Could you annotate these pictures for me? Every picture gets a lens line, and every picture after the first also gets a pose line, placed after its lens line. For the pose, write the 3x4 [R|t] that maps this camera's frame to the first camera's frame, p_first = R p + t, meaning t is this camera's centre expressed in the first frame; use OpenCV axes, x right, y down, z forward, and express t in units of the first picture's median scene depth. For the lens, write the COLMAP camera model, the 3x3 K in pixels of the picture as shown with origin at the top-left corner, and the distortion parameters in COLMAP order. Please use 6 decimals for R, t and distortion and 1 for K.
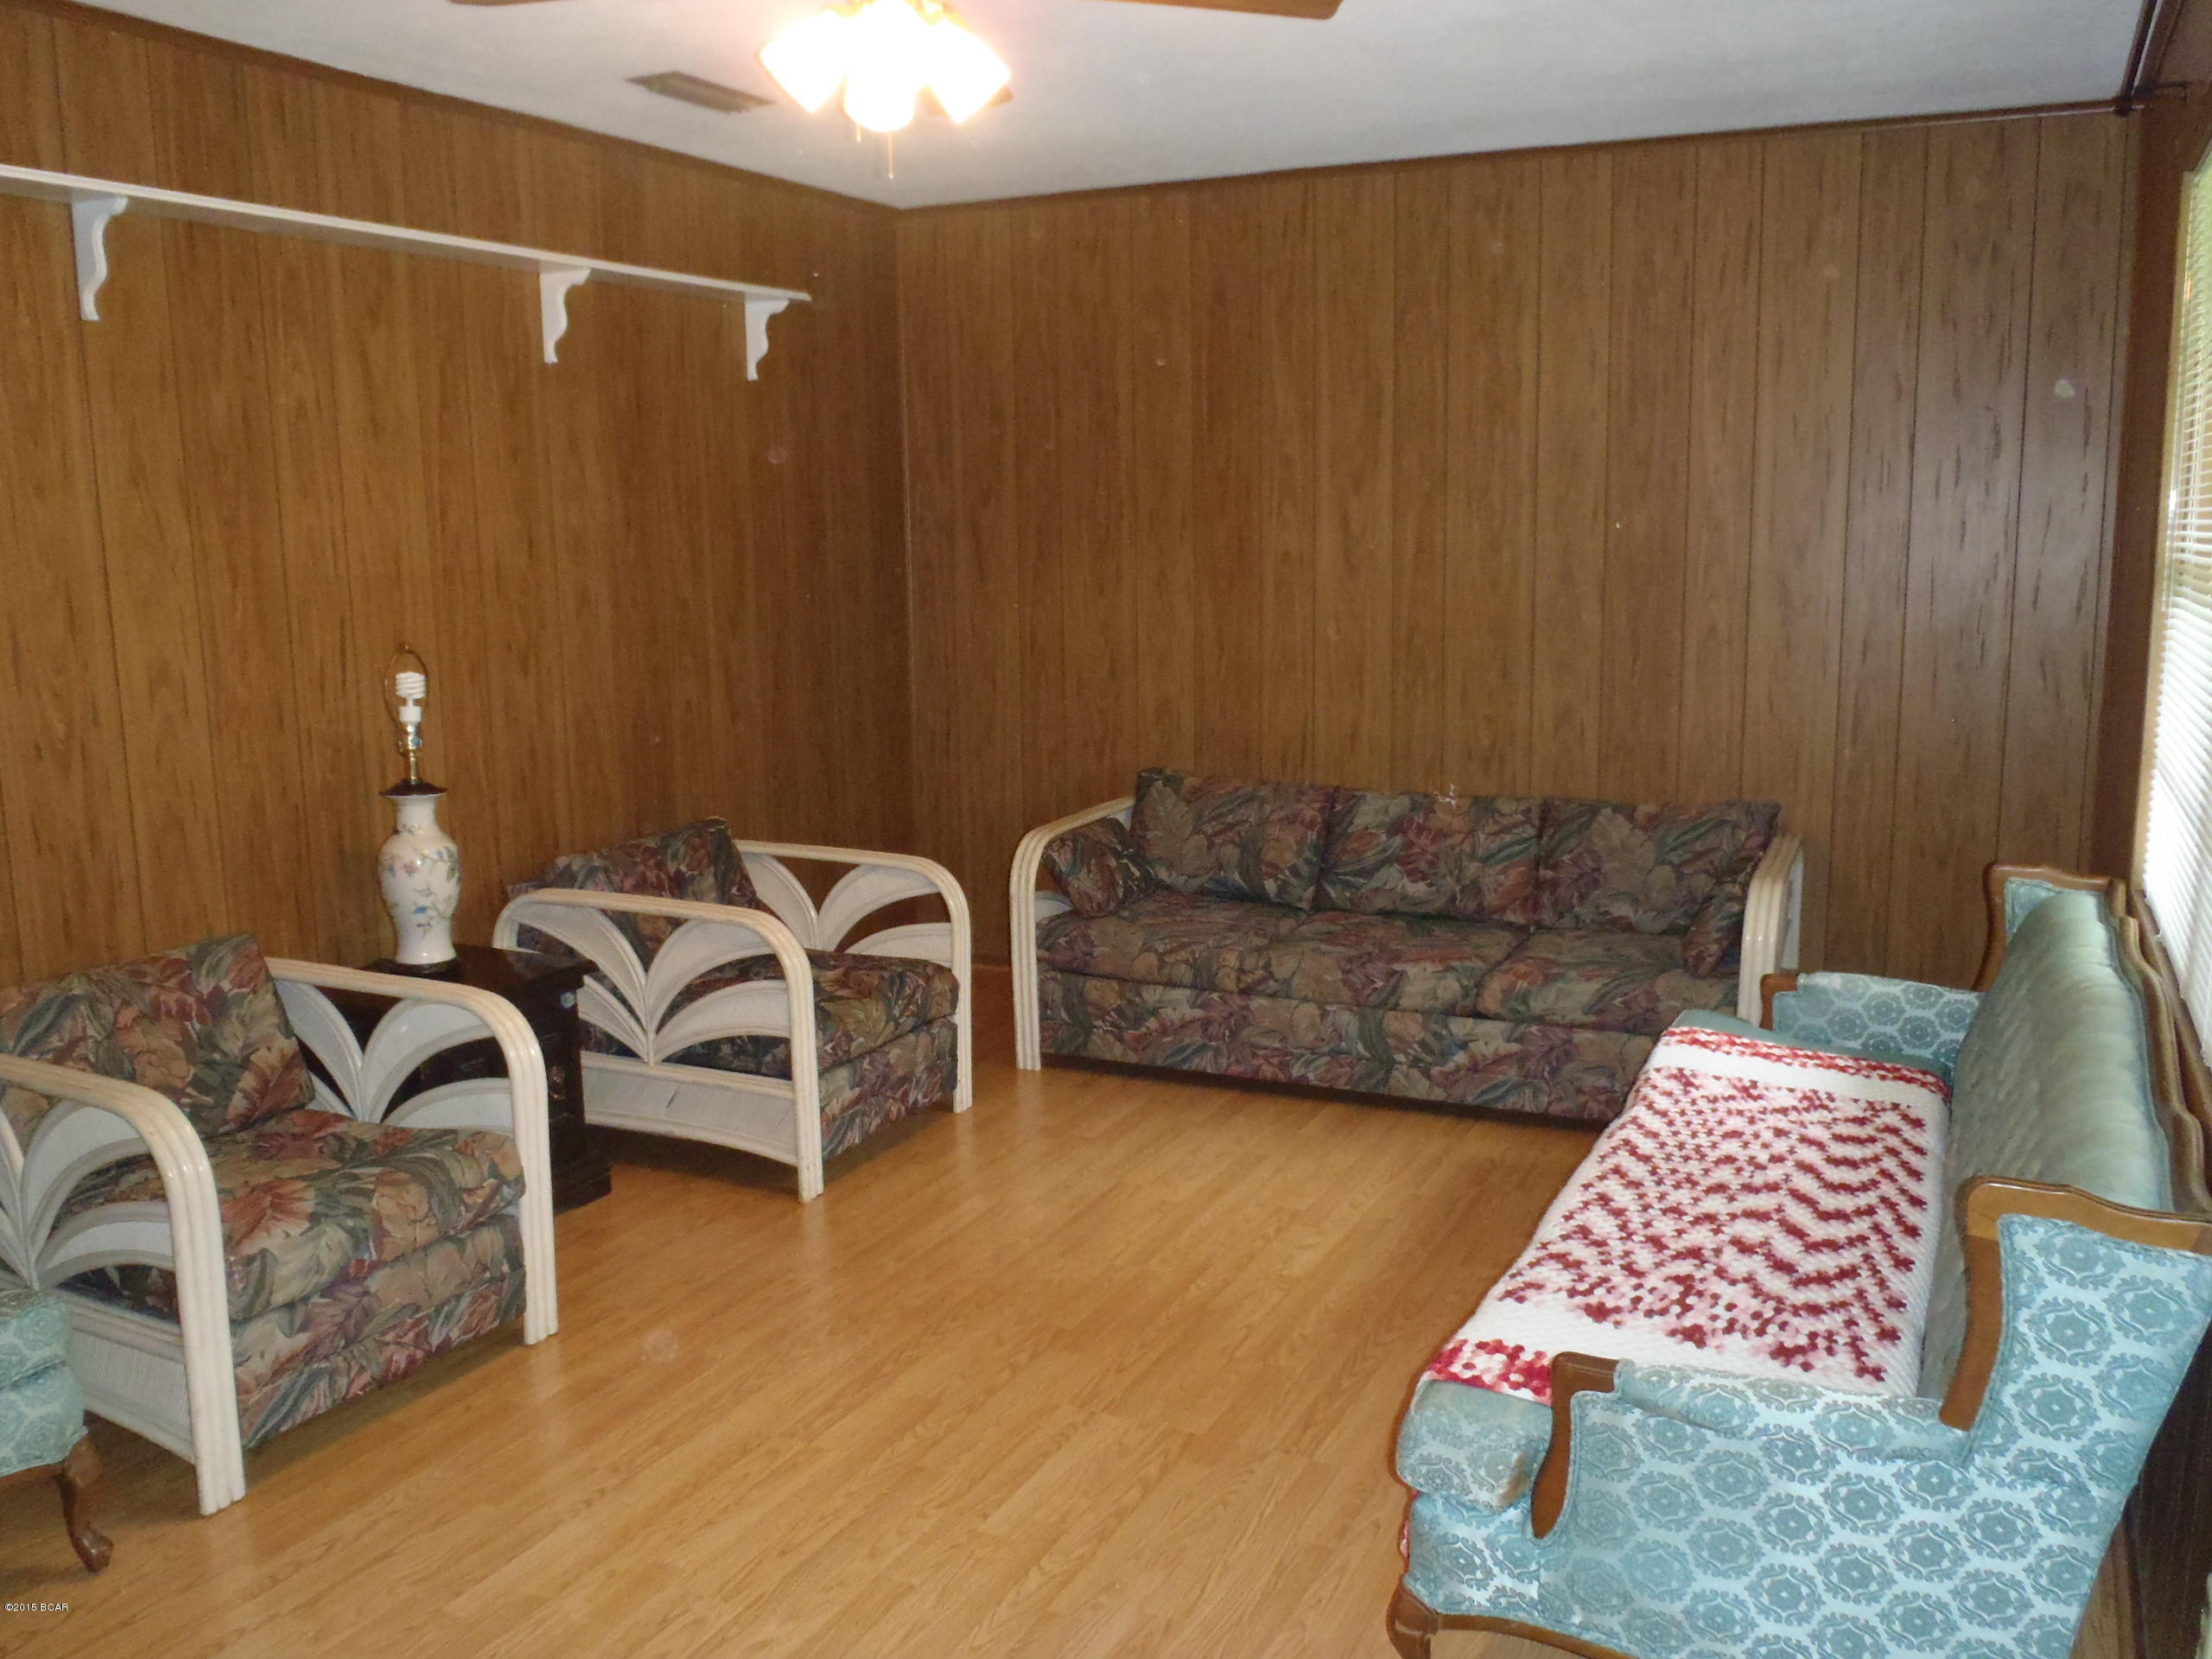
lens RADIAL K [[1832.5, 0, 1111.9], [0, 1832.5, 823.6], [0, 0, 1]] dist [-0.070256, 0.033405]
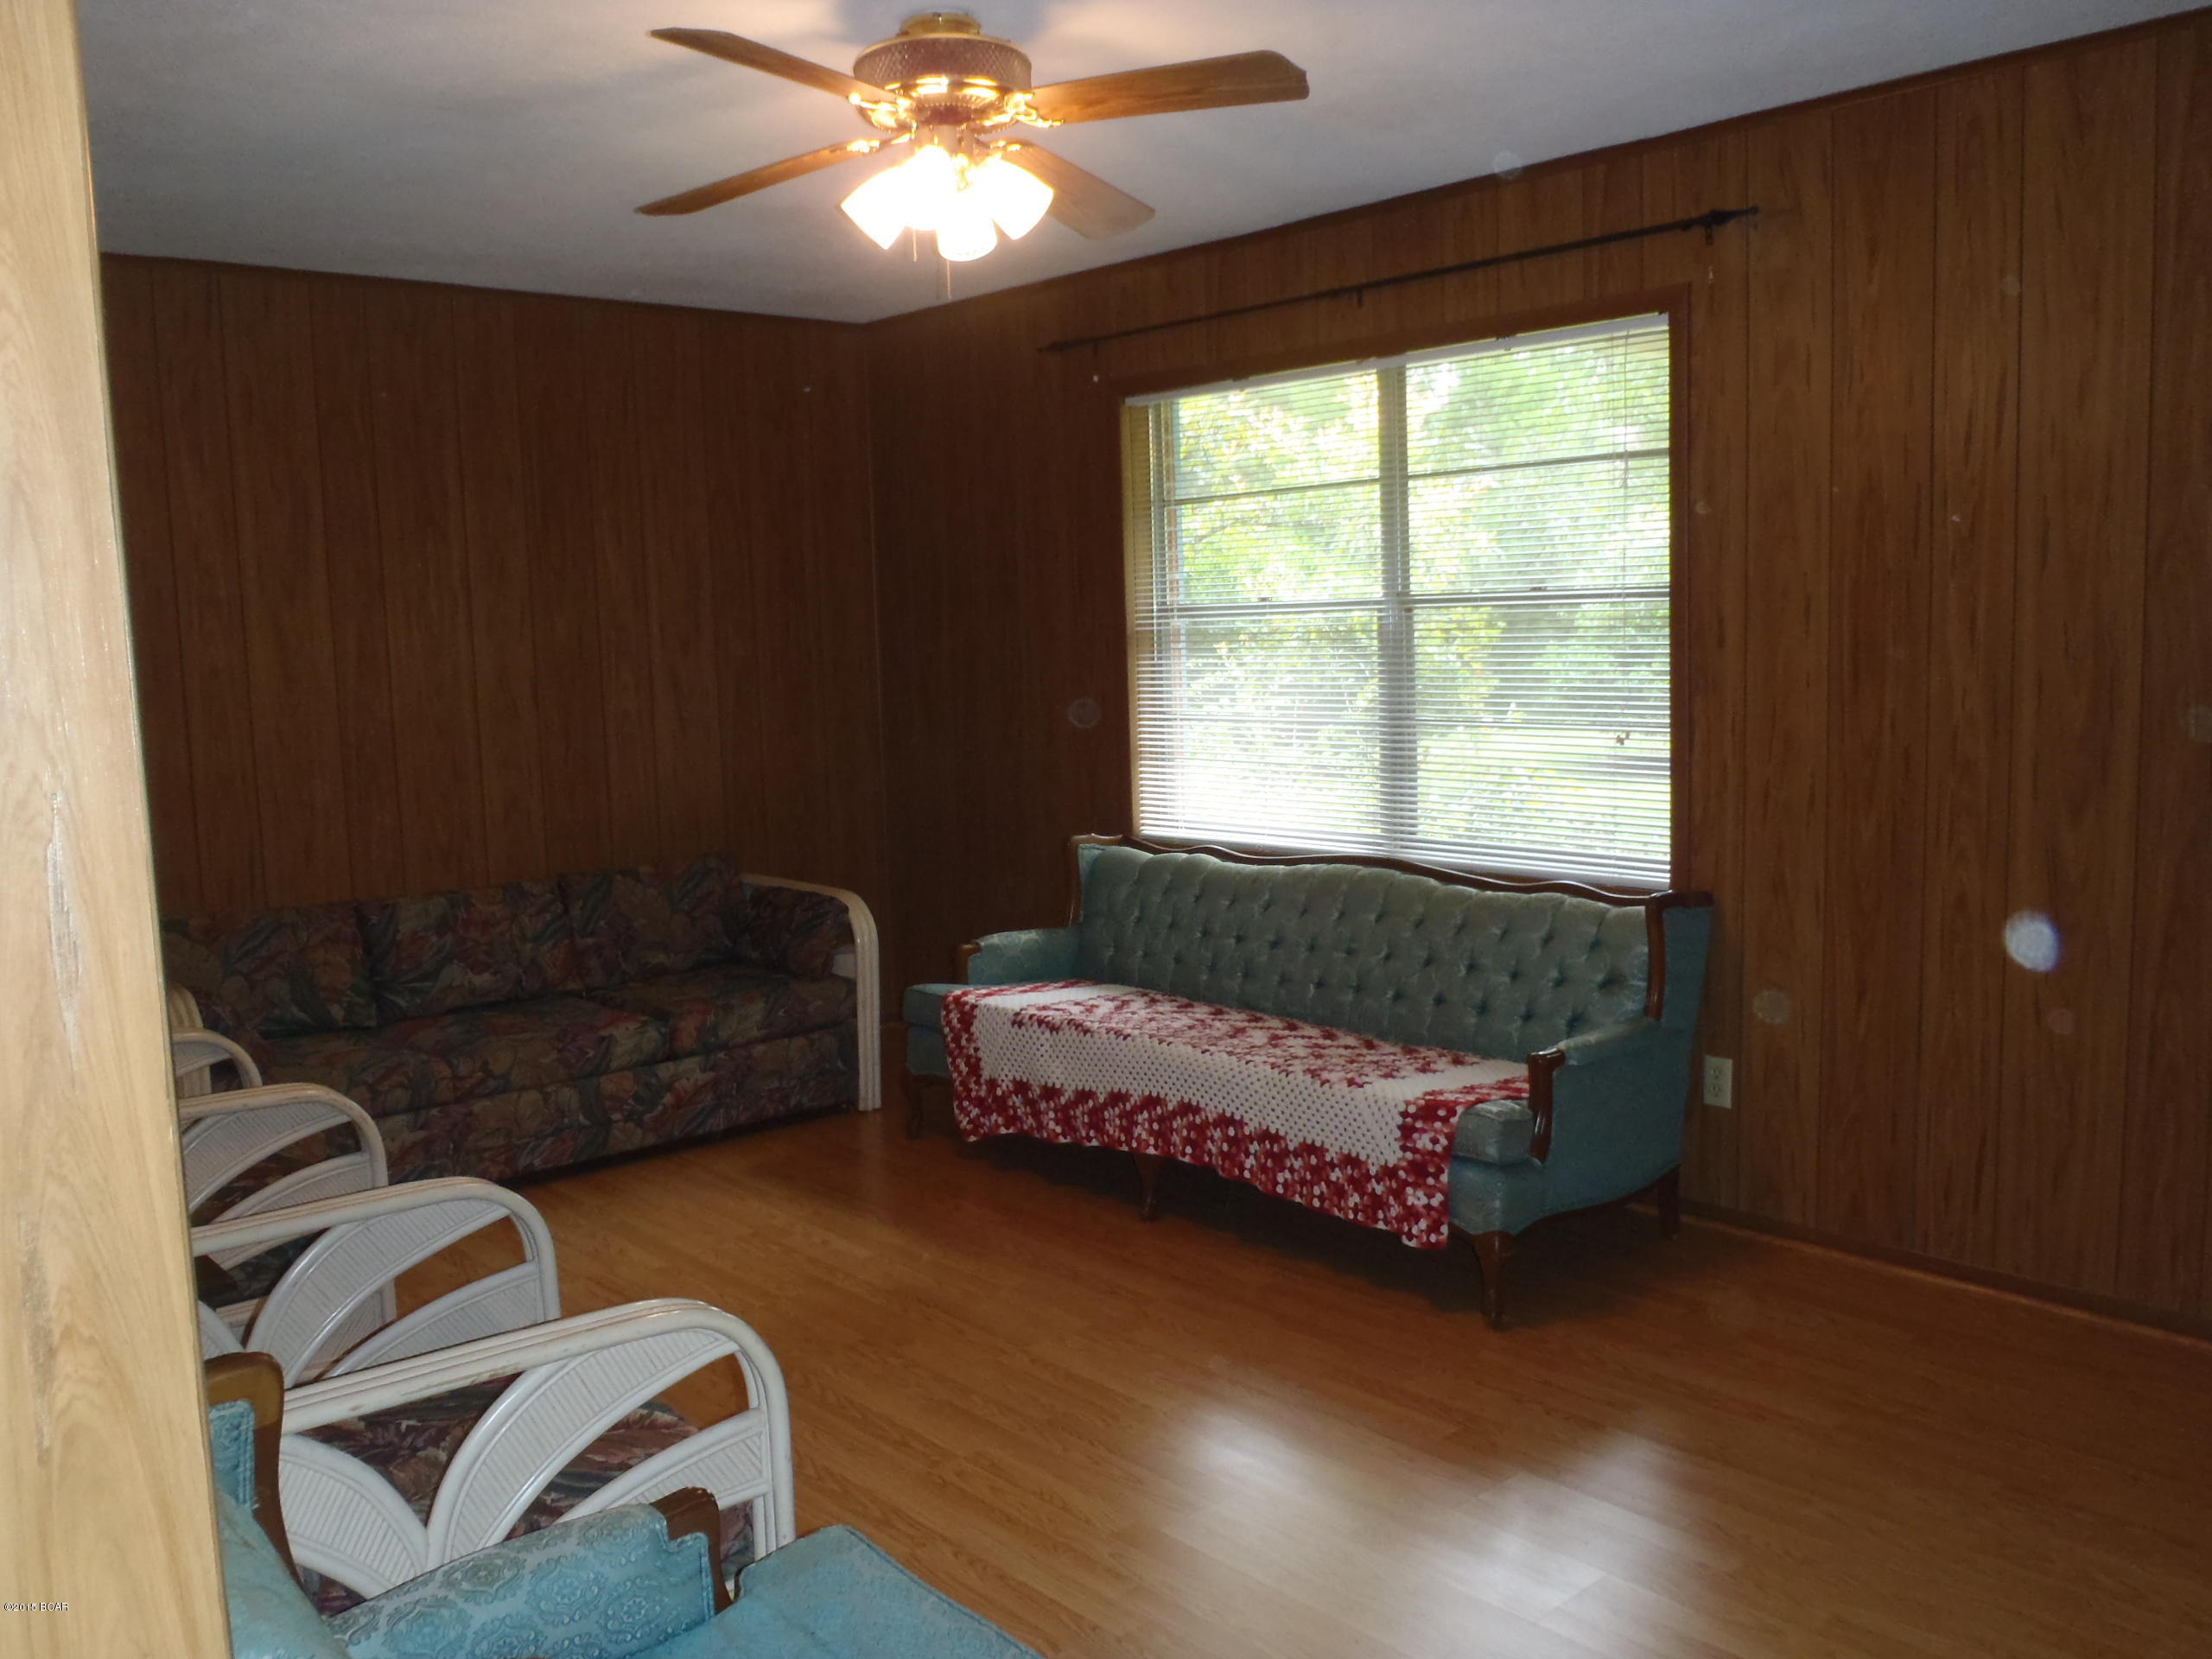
lens RADIAL K [[1832.5, 0, 1097.2], [0, 1832.5, 828.4], [0, 0, 1]] dist [-0.070256, 0.033405]
pose [[0.387583, -0.107390, 0.915558, -0.676336], [0.164455, 0.985314, 0.045953, -0.041543], [-0.907047, 0.132758, 0.399551, 0.271599]]
